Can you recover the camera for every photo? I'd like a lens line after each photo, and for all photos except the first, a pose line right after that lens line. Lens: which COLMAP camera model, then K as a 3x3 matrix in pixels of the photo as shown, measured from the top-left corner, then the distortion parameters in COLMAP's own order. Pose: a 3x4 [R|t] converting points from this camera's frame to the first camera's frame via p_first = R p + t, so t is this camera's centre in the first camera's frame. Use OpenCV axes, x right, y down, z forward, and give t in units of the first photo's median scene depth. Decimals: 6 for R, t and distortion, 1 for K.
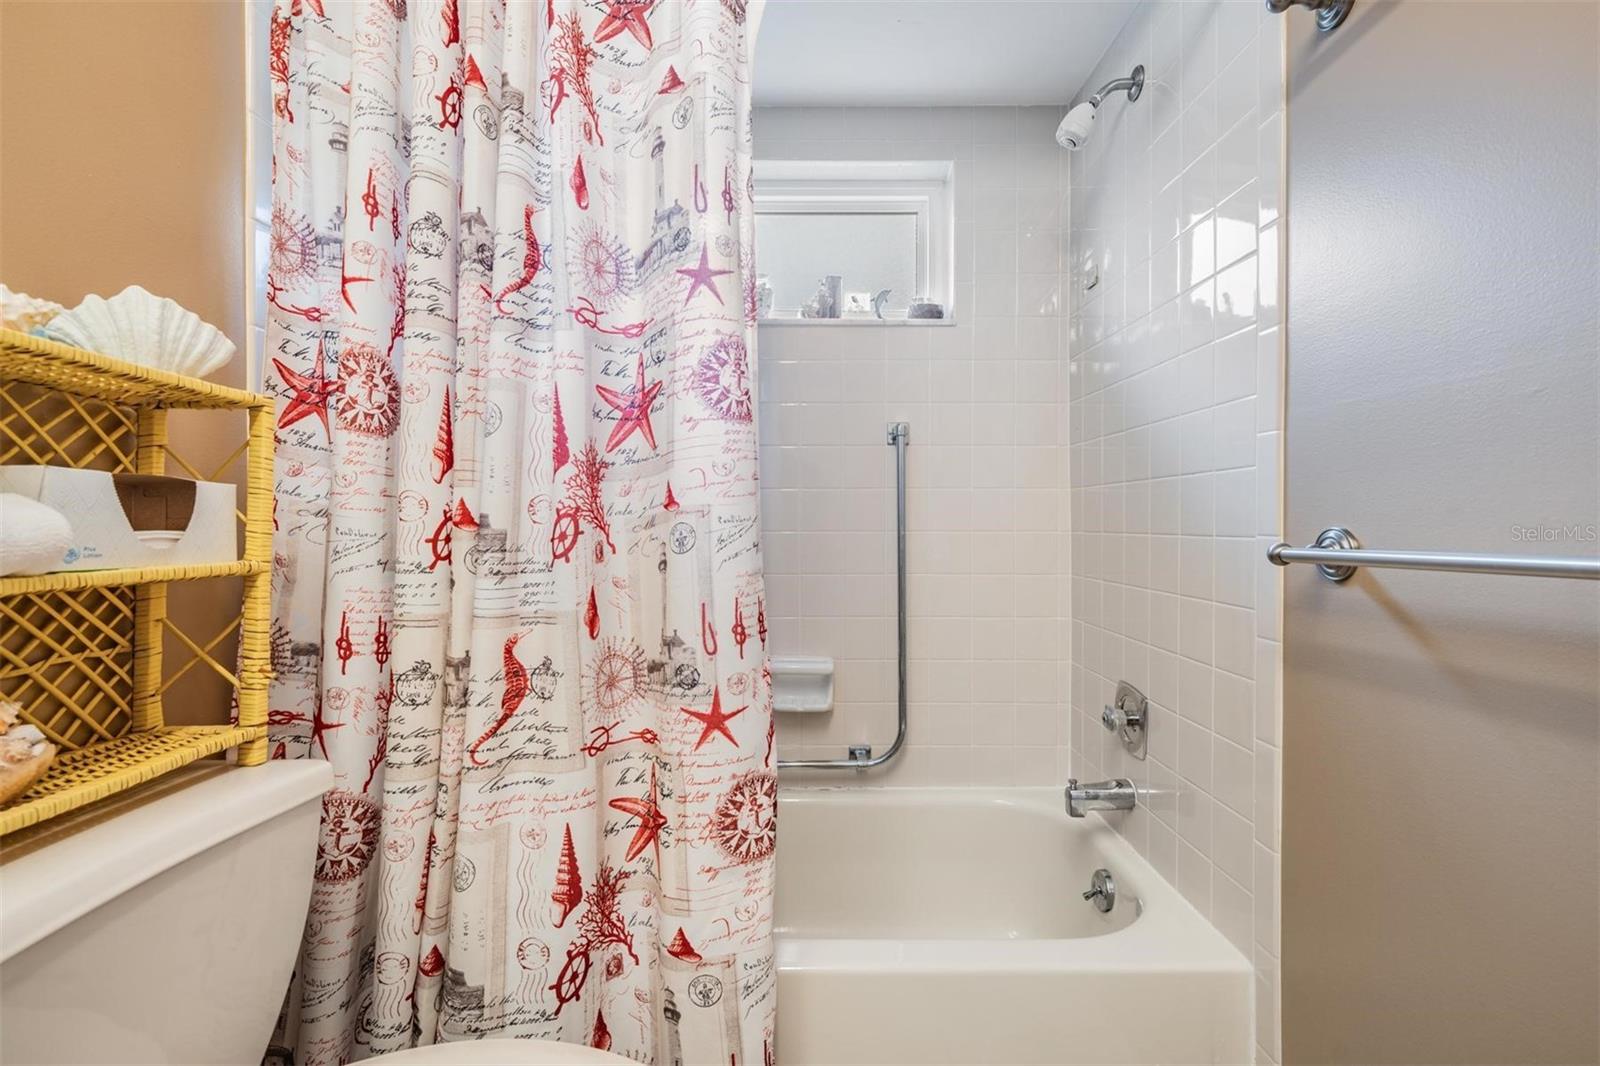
lens RADIAL K [[737.3, 0, 799.5], [0, 737.3, 535.5], [0, 0, 1]] dist [-0.000188, -0.000529]
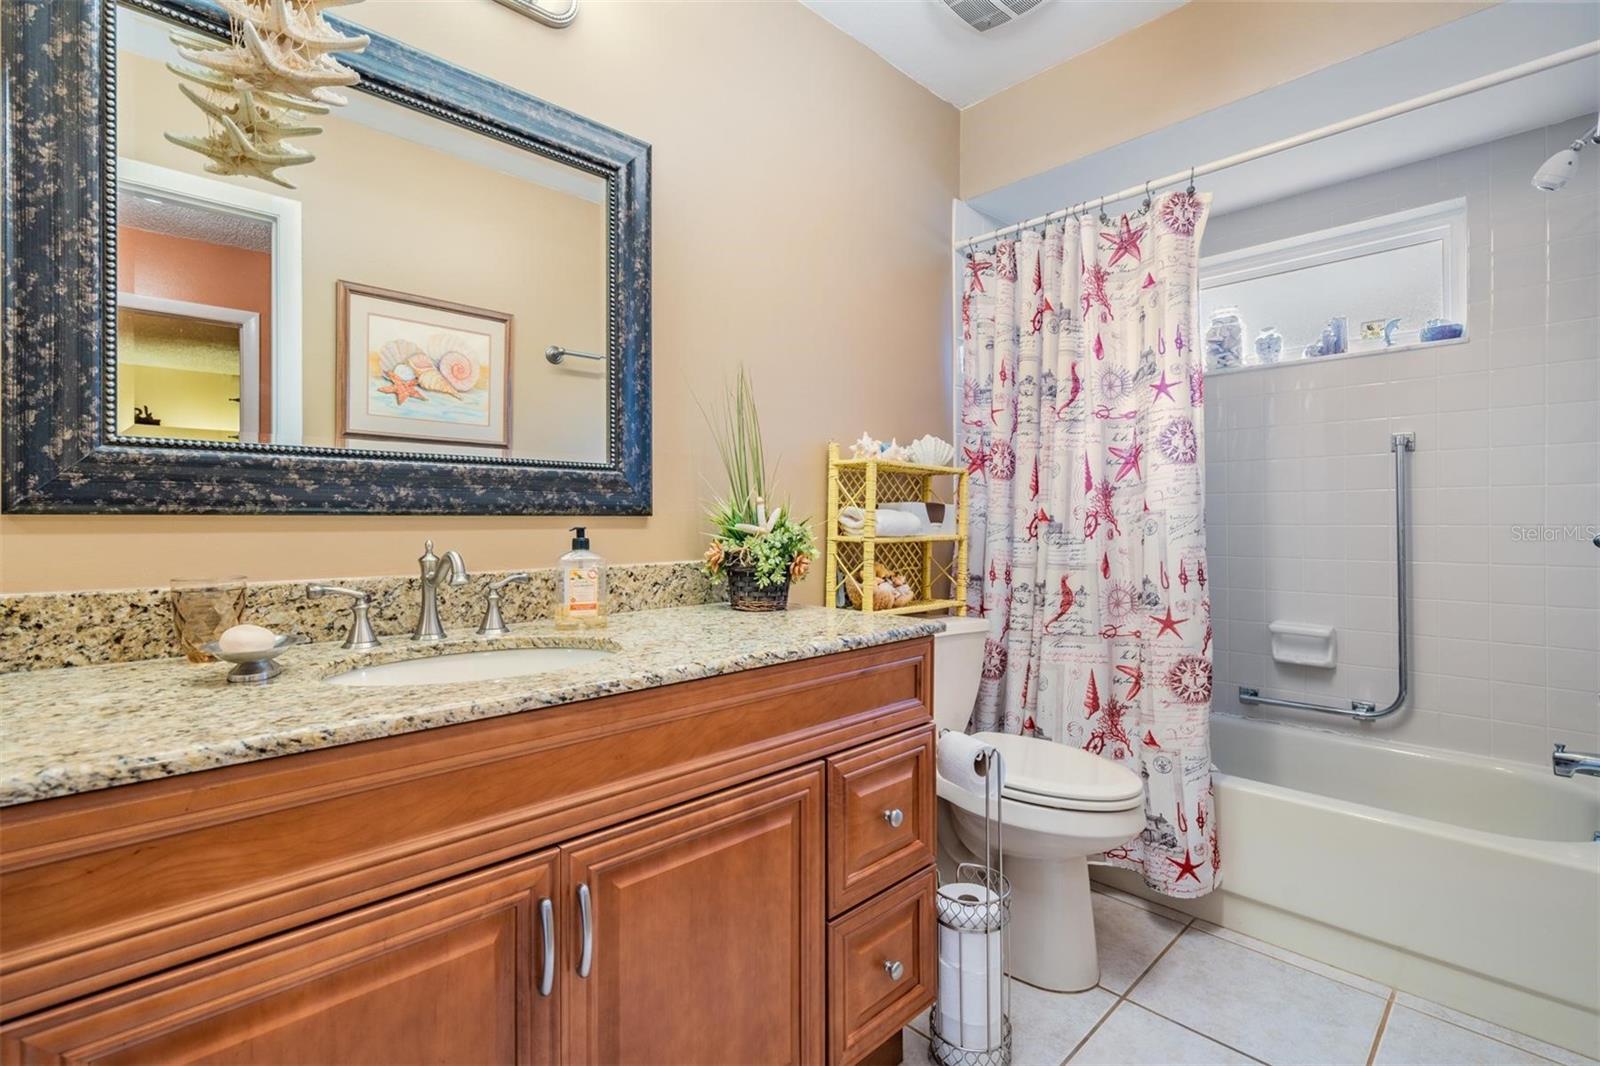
lens RADIAL K [[743.1, 0, 793.3], [0, 743.1, 504.7], [0, 0, 1]] dist [0.000851, -0.000154]
pose [[0.703514, -0.017385, -0.710469, 0.548692], [-0.008651, 0.999417, -0.033023, 0.016882], [0.710629, 0.029378, 0.702953, -0.994996]]
